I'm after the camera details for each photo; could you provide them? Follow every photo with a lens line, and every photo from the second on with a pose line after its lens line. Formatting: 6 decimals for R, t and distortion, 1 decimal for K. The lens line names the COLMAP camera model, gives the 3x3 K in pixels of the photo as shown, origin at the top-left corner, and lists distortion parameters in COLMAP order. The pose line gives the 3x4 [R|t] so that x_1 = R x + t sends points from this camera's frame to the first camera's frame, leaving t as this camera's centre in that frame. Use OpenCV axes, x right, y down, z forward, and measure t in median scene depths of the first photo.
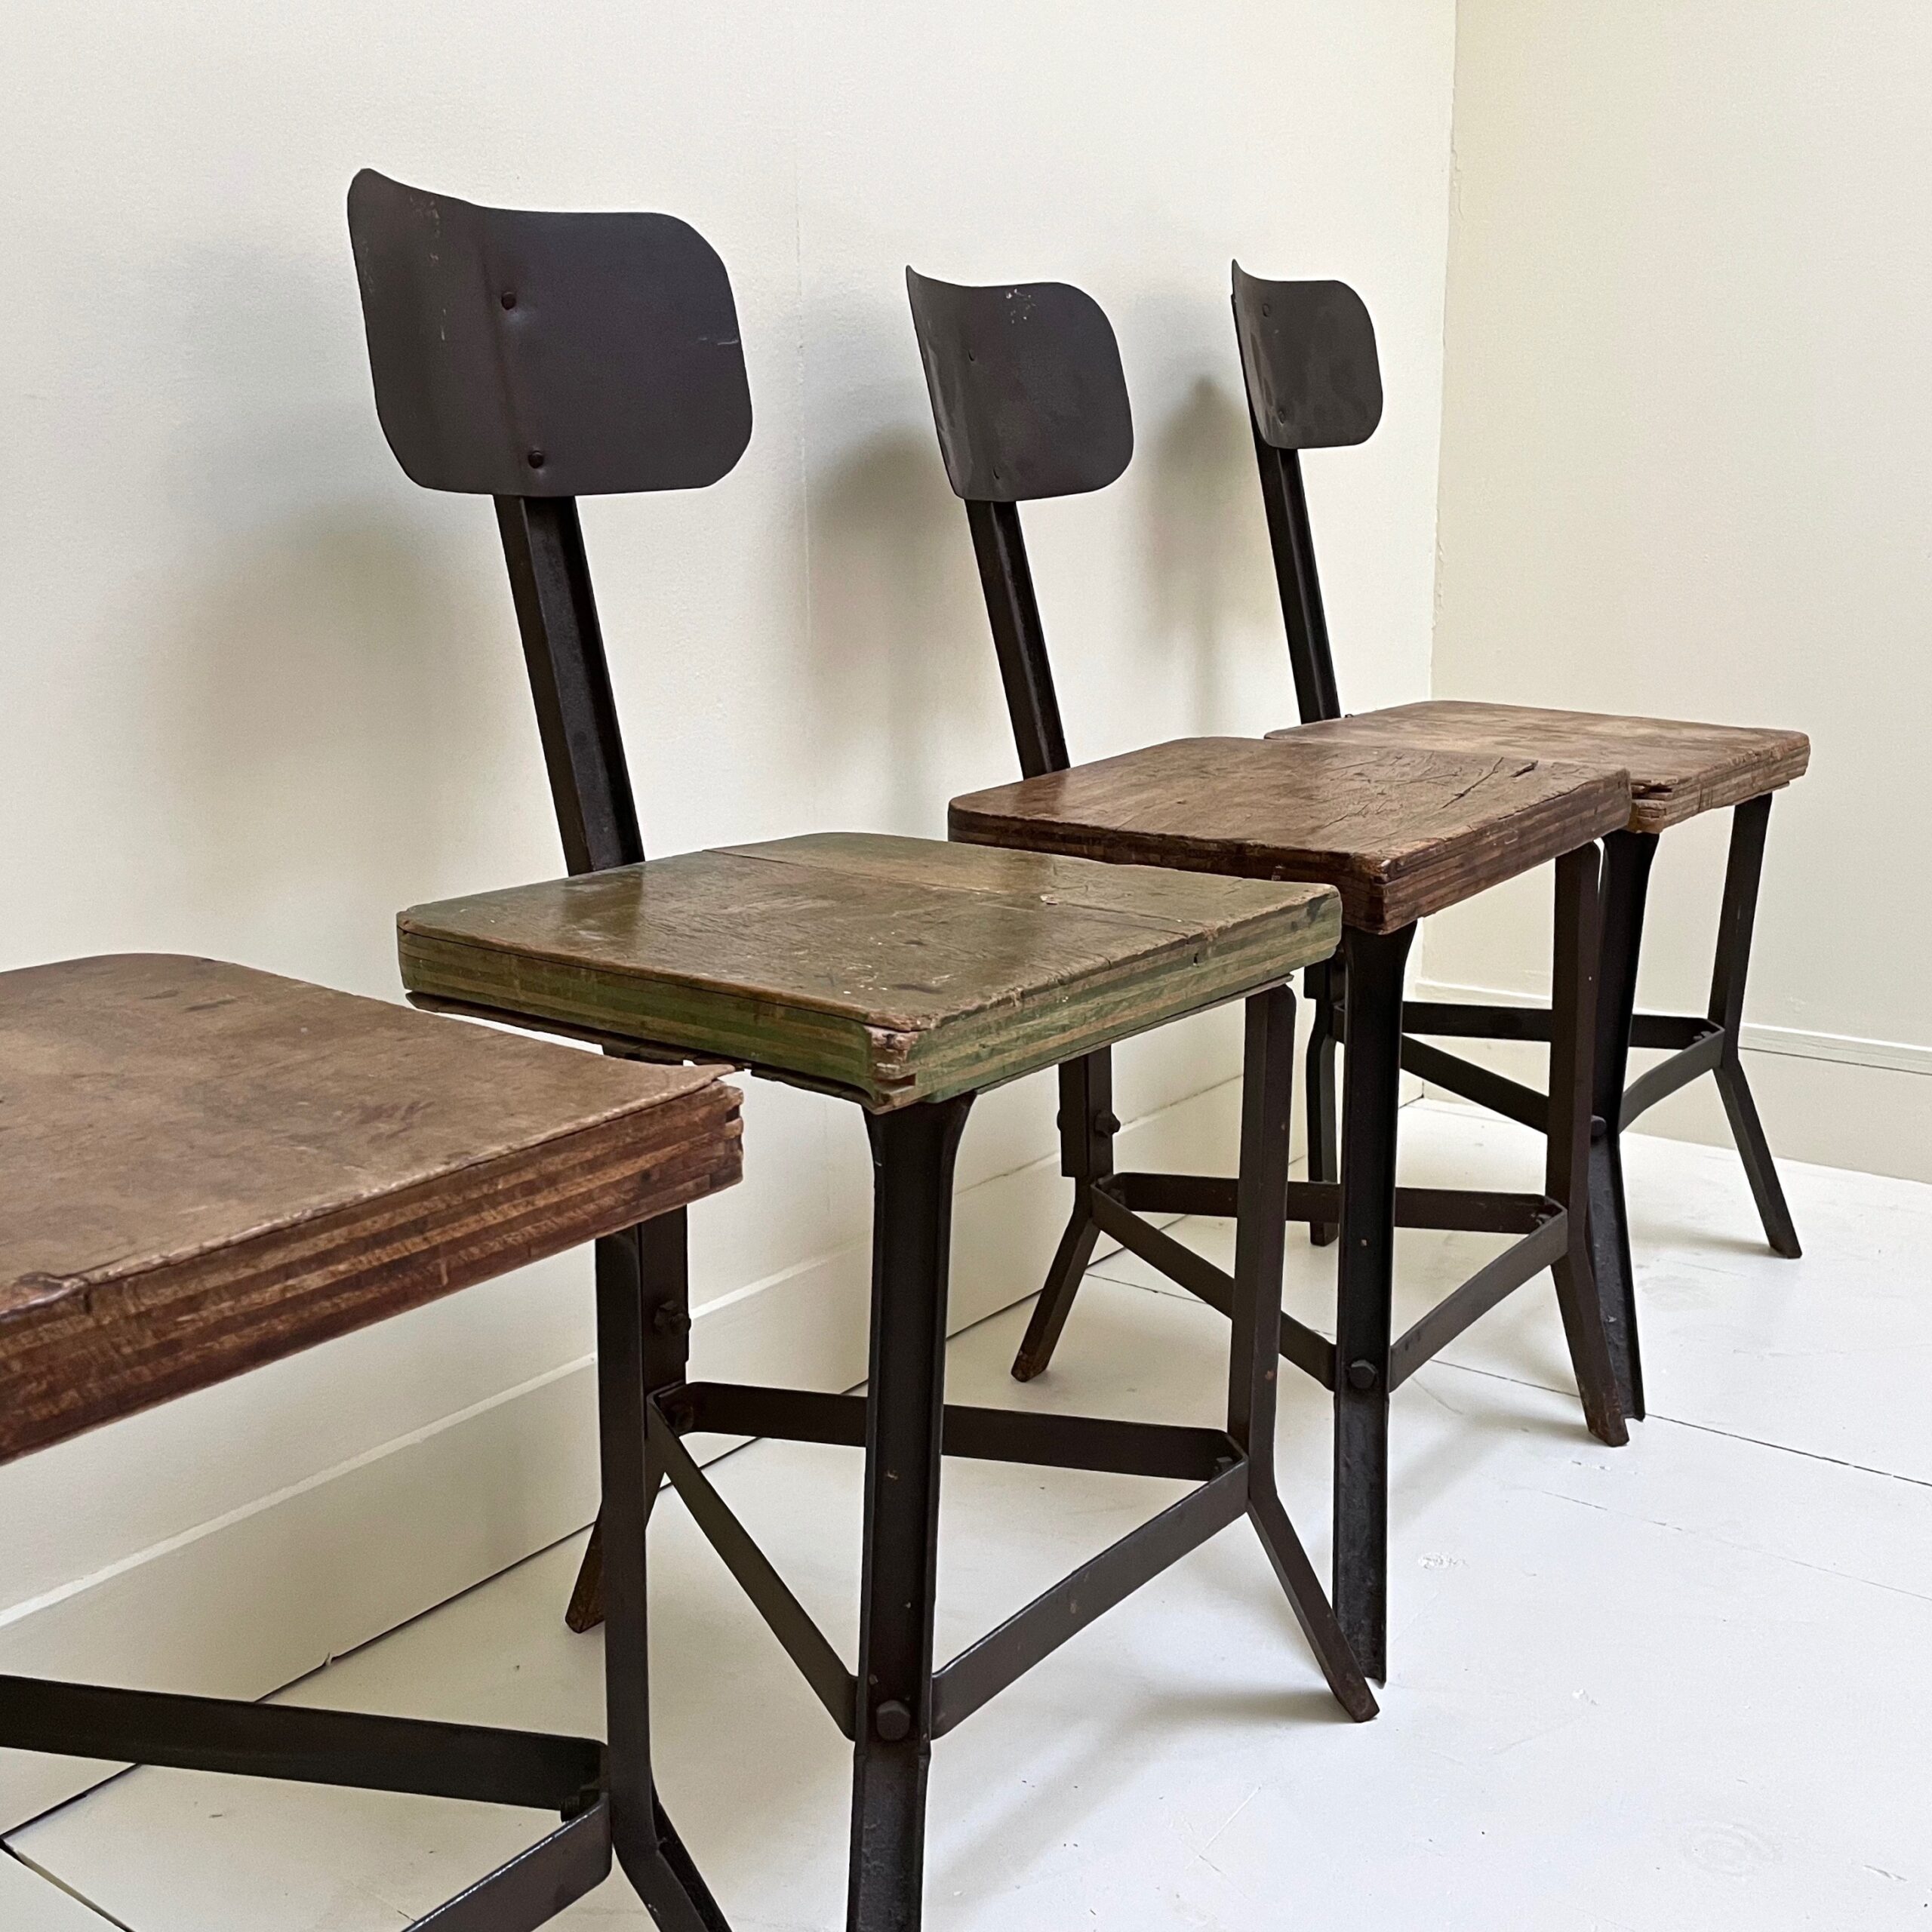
lens RADIAL K [[2063.9, 0, 1006.0], [0, 2063.9, 981.9], [0, 0, 1]] dist [0.042794, -0.003252]
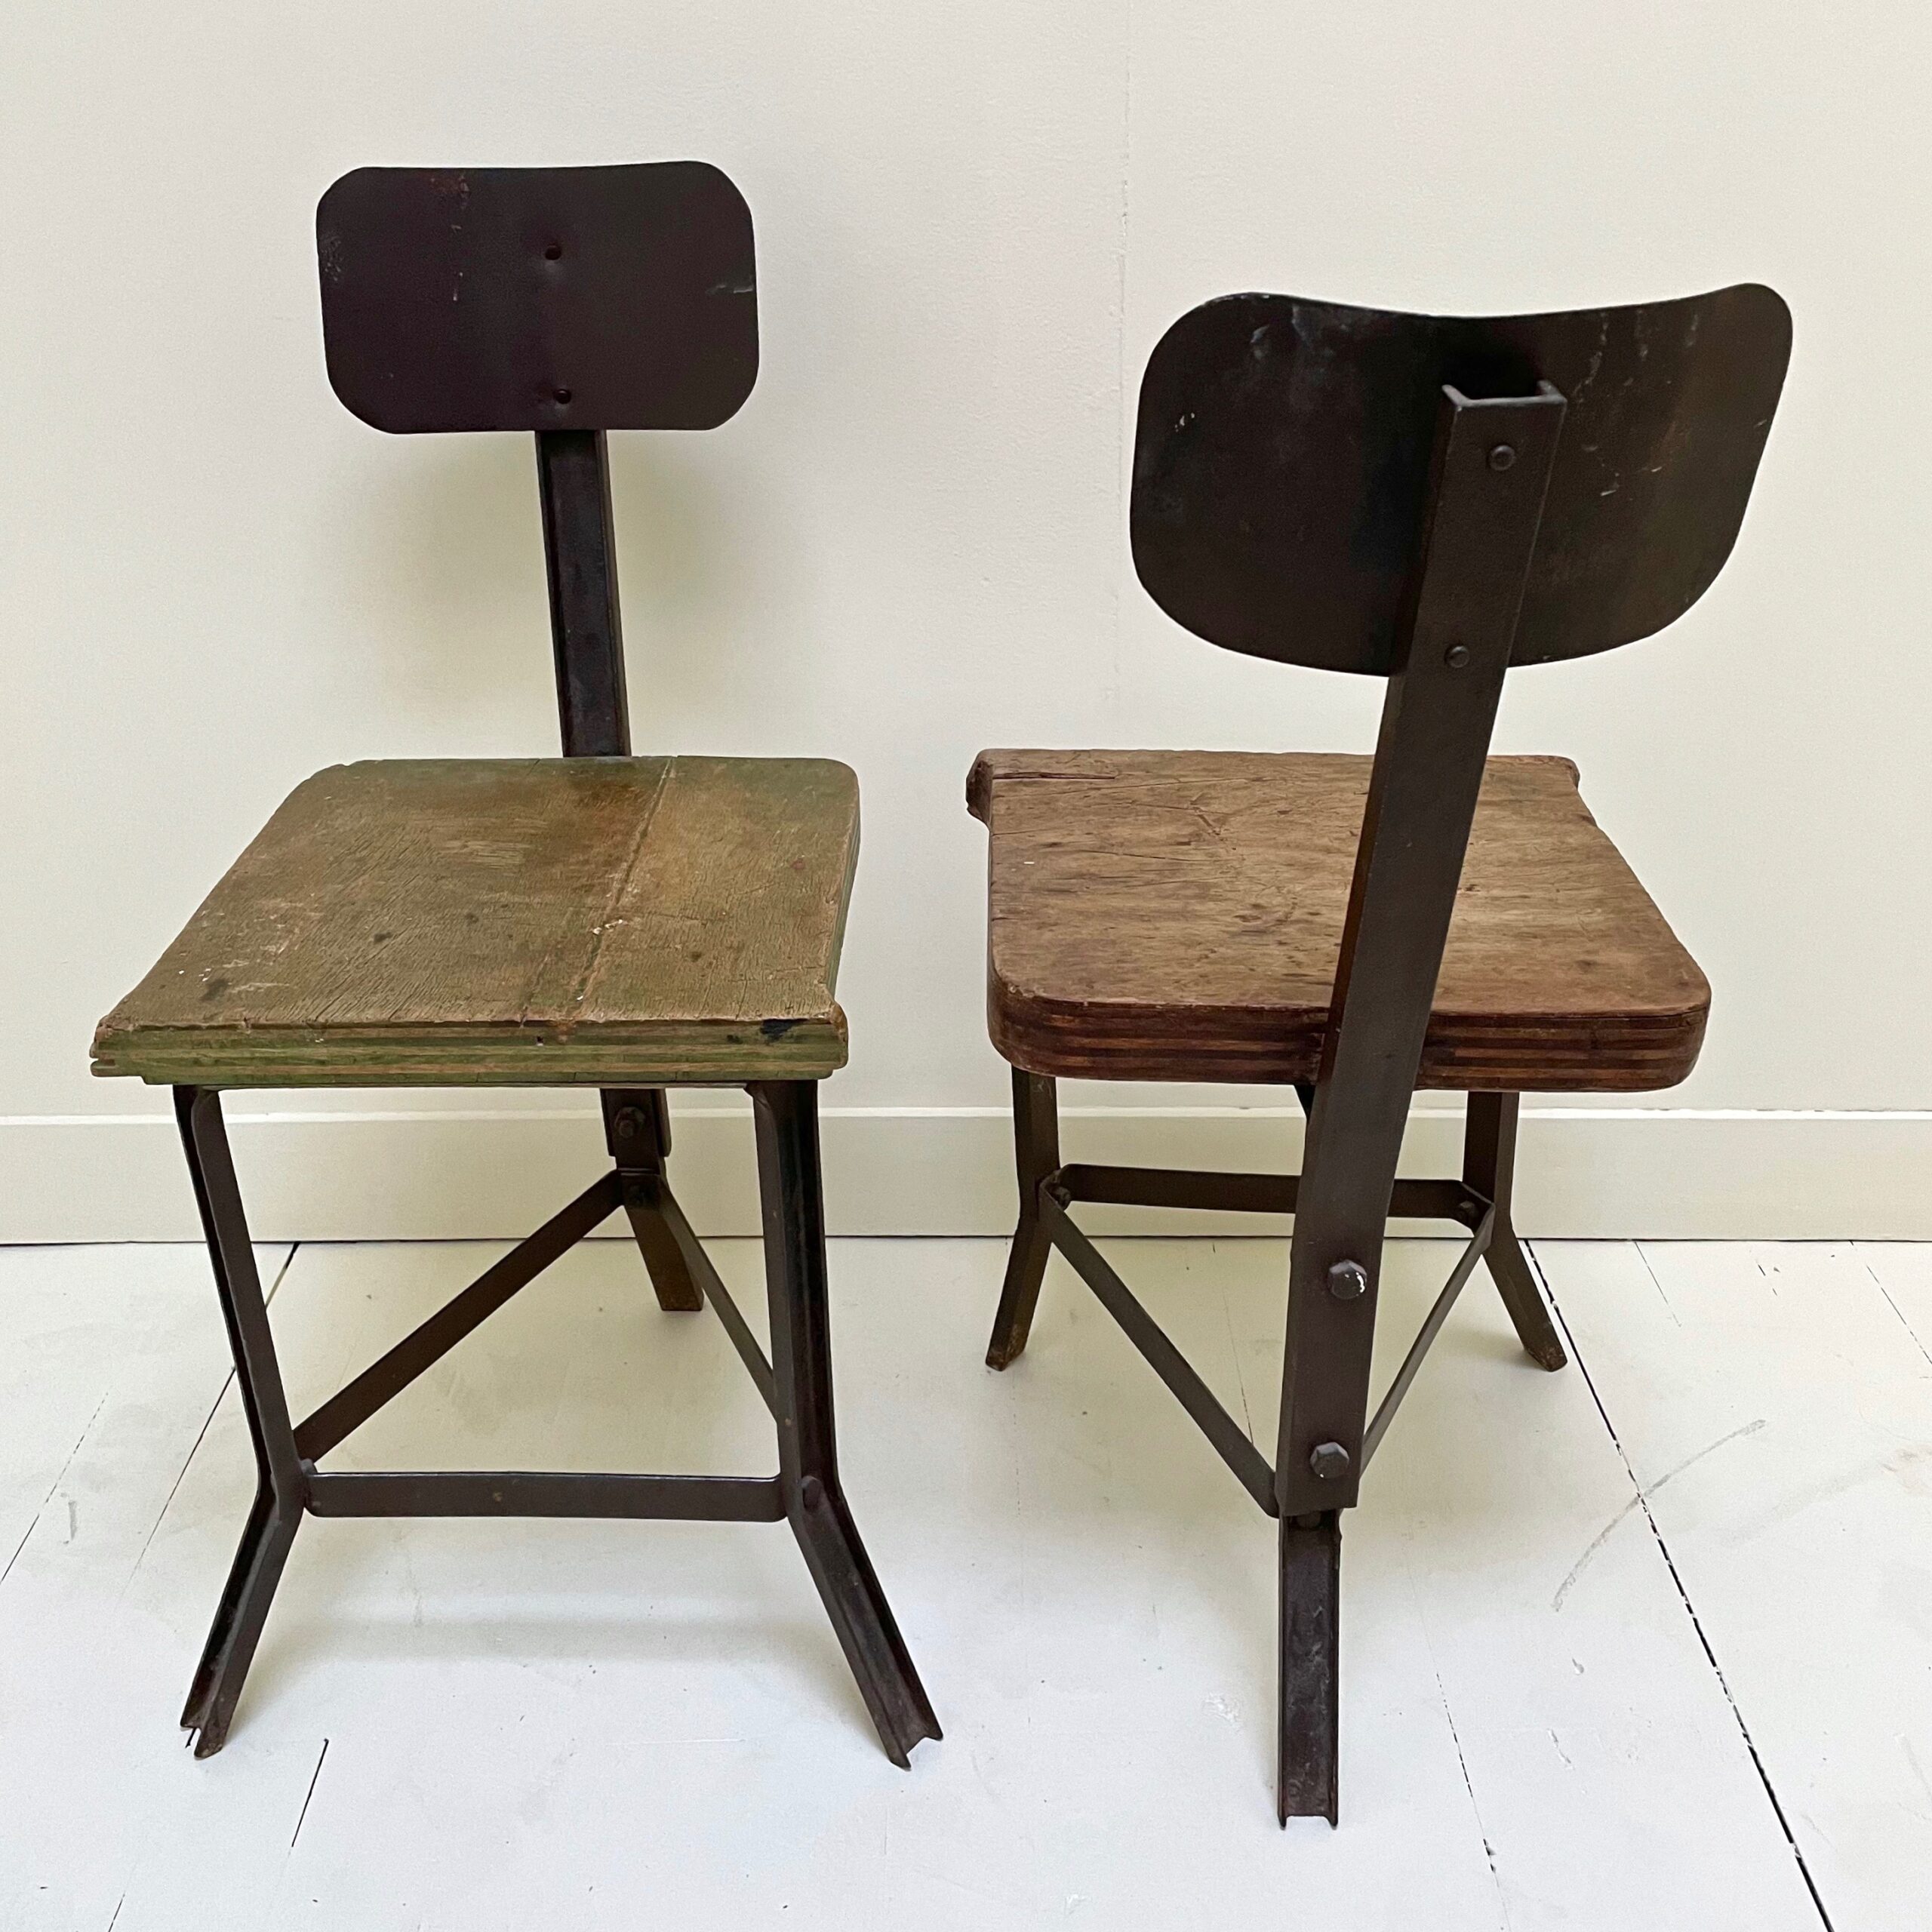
lens RADIAL K [[2069.2, 0, 955.4], [0, 2069.2, 972.6], [0, 0, 1]] dist [0.092905, -0.195514]
pose [[0.573129, 0.368880, -0.731745, 1.024115], [-0.166400, 0.926739, 0.336847, -0.457279], [0.802393, -0.071294, 0.592523, 0.567214]]
